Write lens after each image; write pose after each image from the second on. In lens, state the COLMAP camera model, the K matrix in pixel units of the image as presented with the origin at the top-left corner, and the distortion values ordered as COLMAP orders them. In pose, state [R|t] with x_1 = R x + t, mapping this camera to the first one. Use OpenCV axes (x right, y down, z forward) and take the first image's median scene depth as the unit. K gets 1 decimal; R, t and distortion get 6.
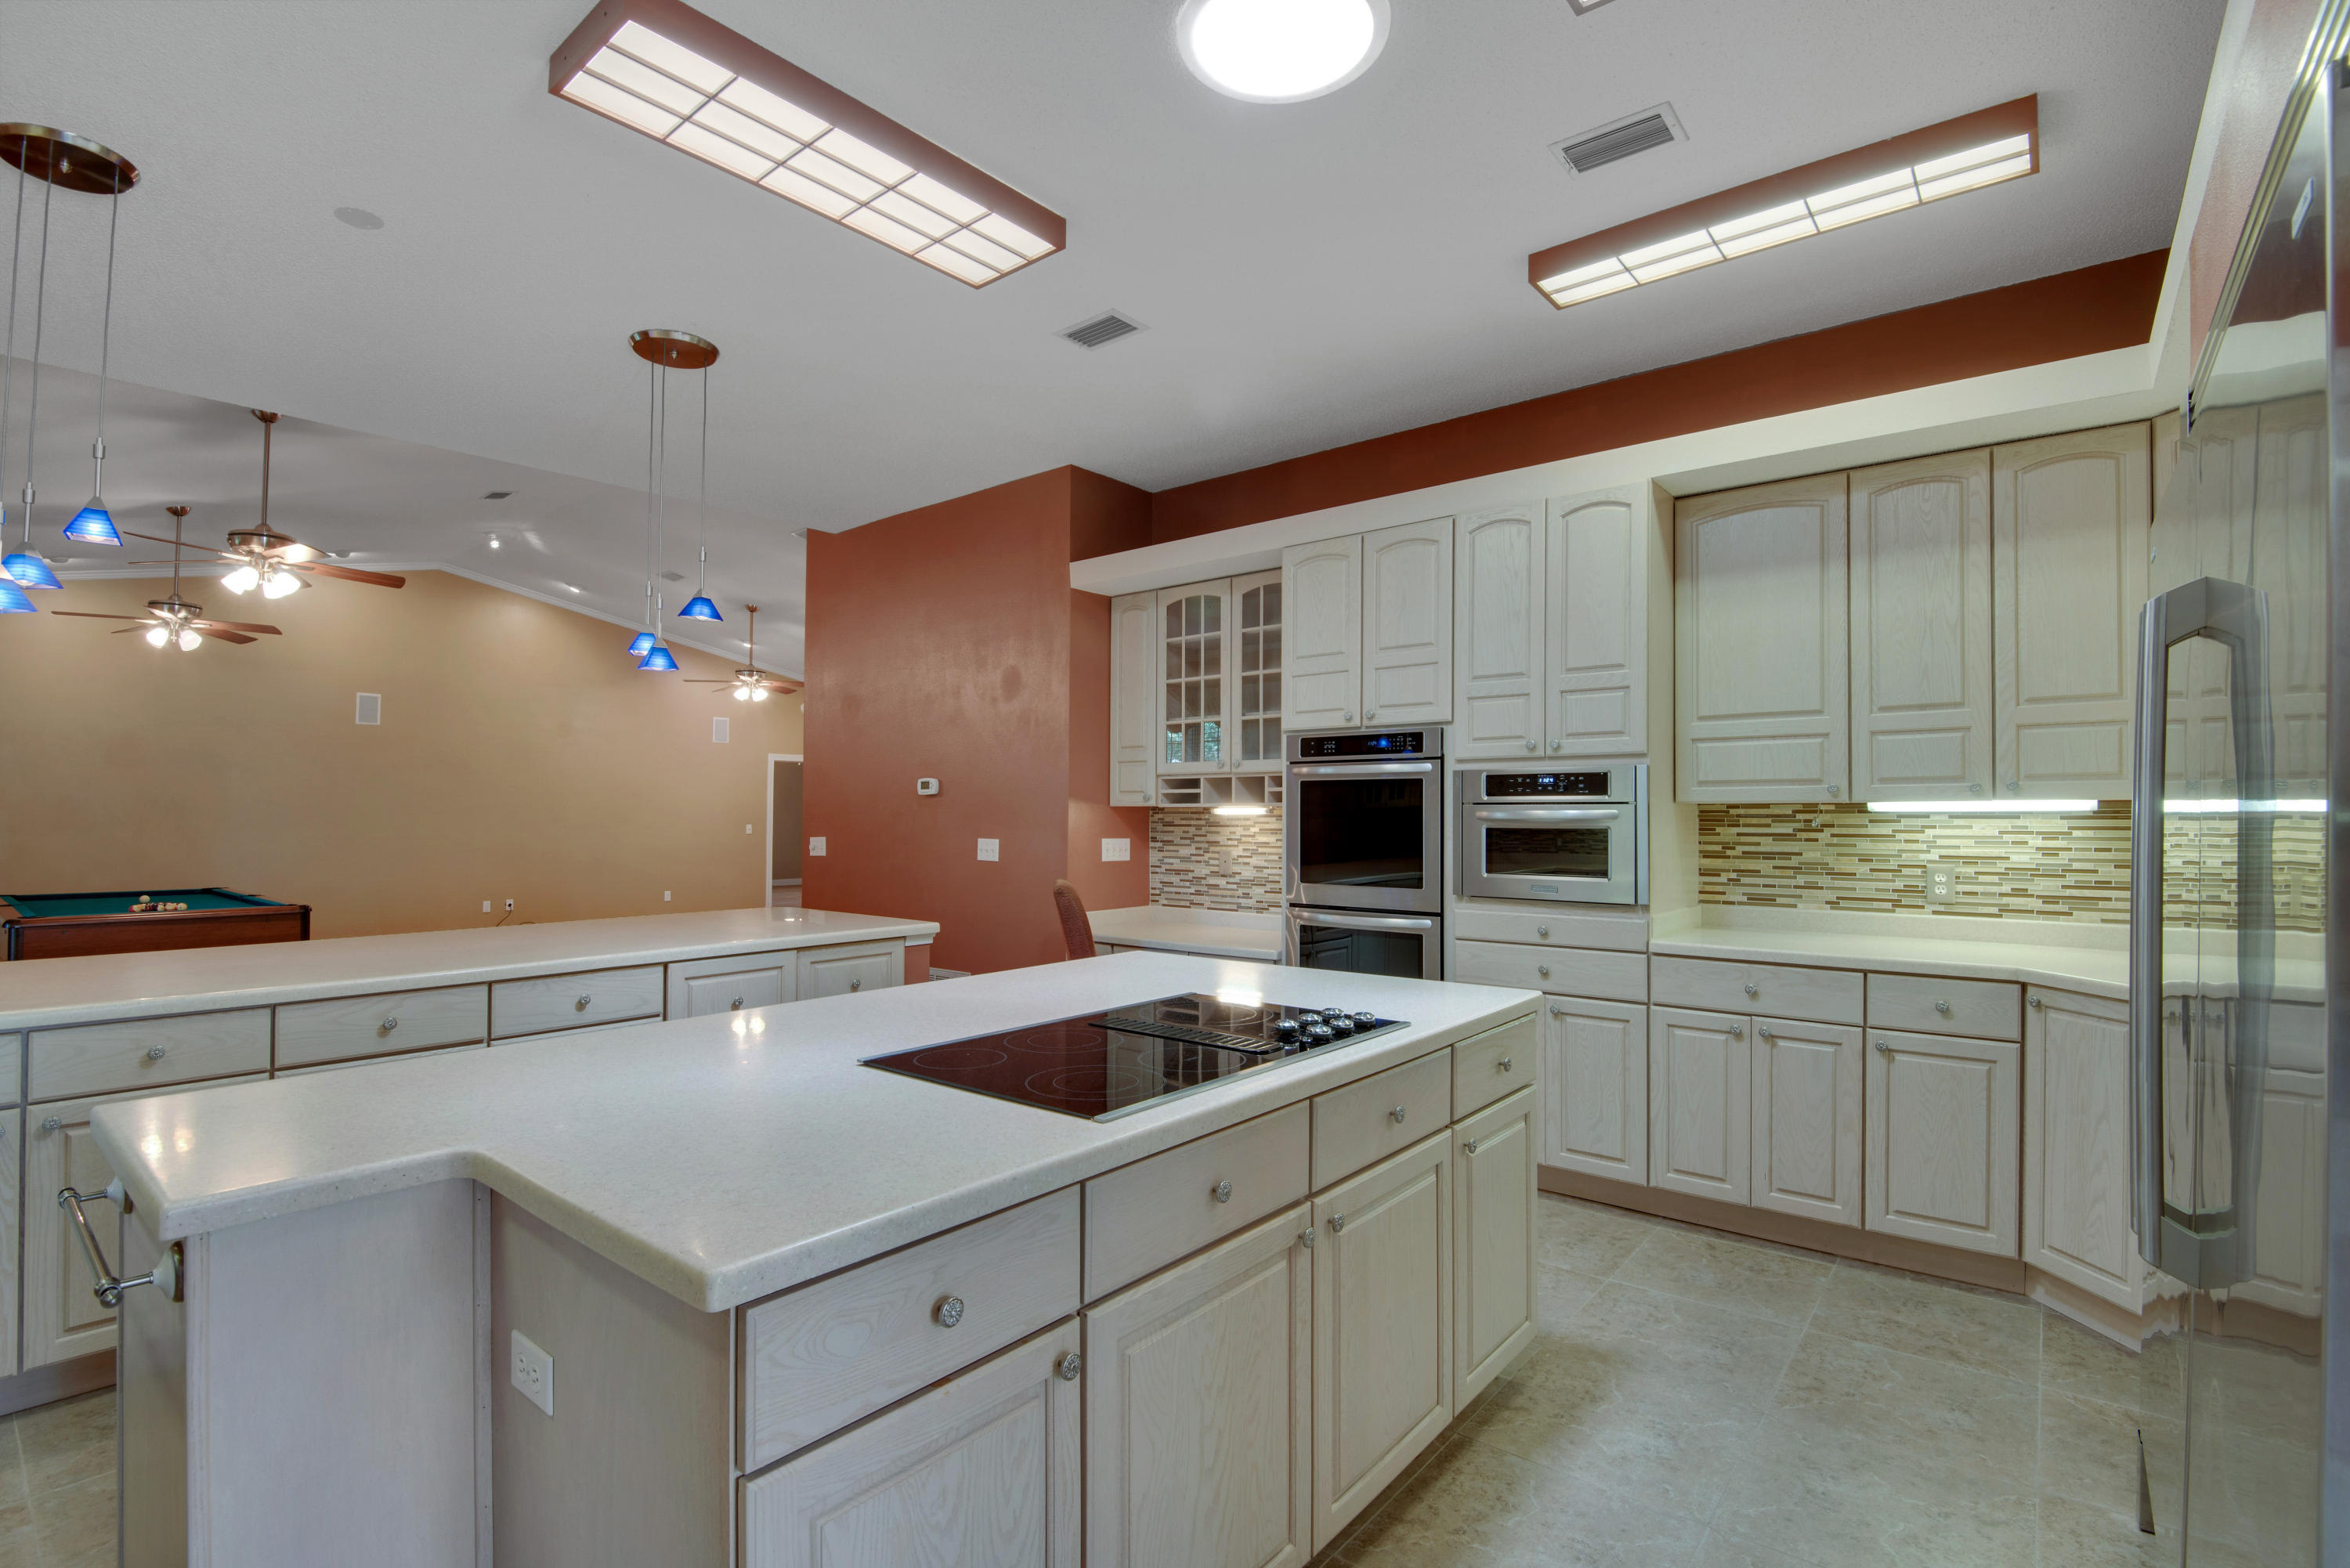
lens RADIAL K [[1083.6, 0, 1141.6], [0, 1083.6, 801.8], [0, 0, 1]] dist [-0.037292, -0.002976]
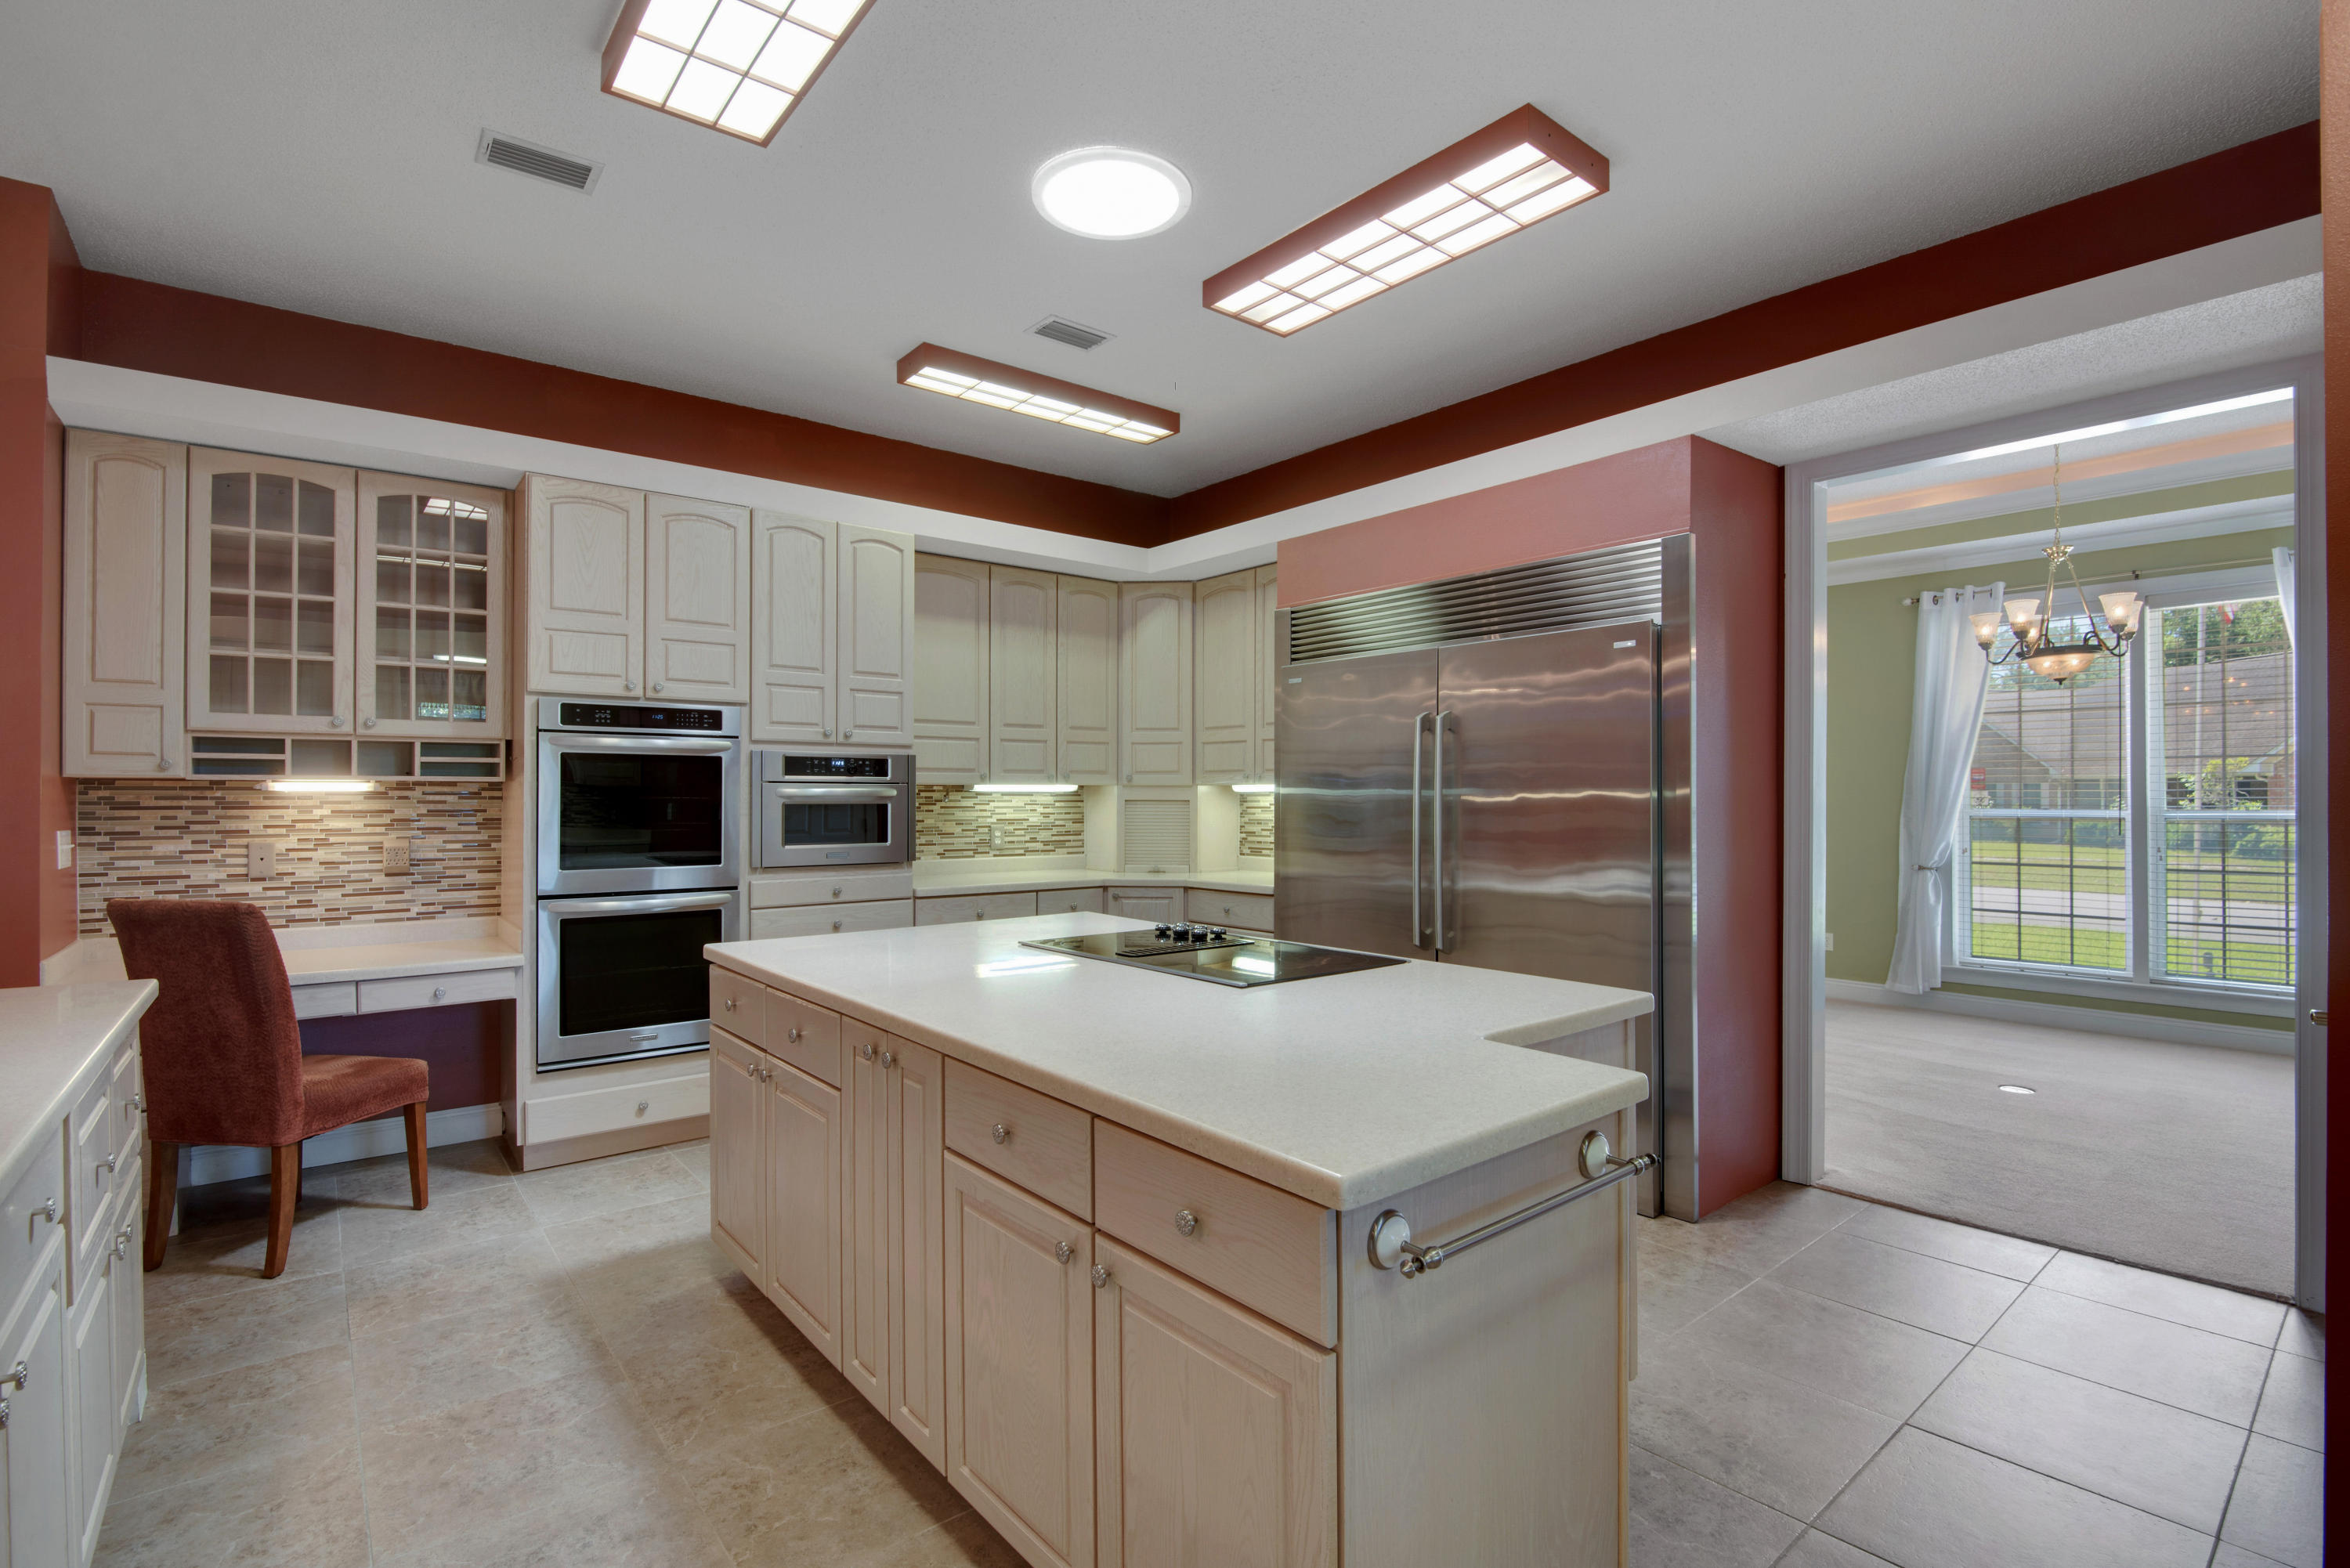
lens RADIAL K [[1083.6, 0, 1182.2], [0, 1083.6, 786.4], [0, 0, 1]] dist [-0.037292, -0.002976]
pose [[0.150590, 0.009101, 0.988554, -0.699815], [-0.010880, 0.999912, -0.007548, 0.010084], [-0.988536, -0.009619, 0.150676, 0.432849]]
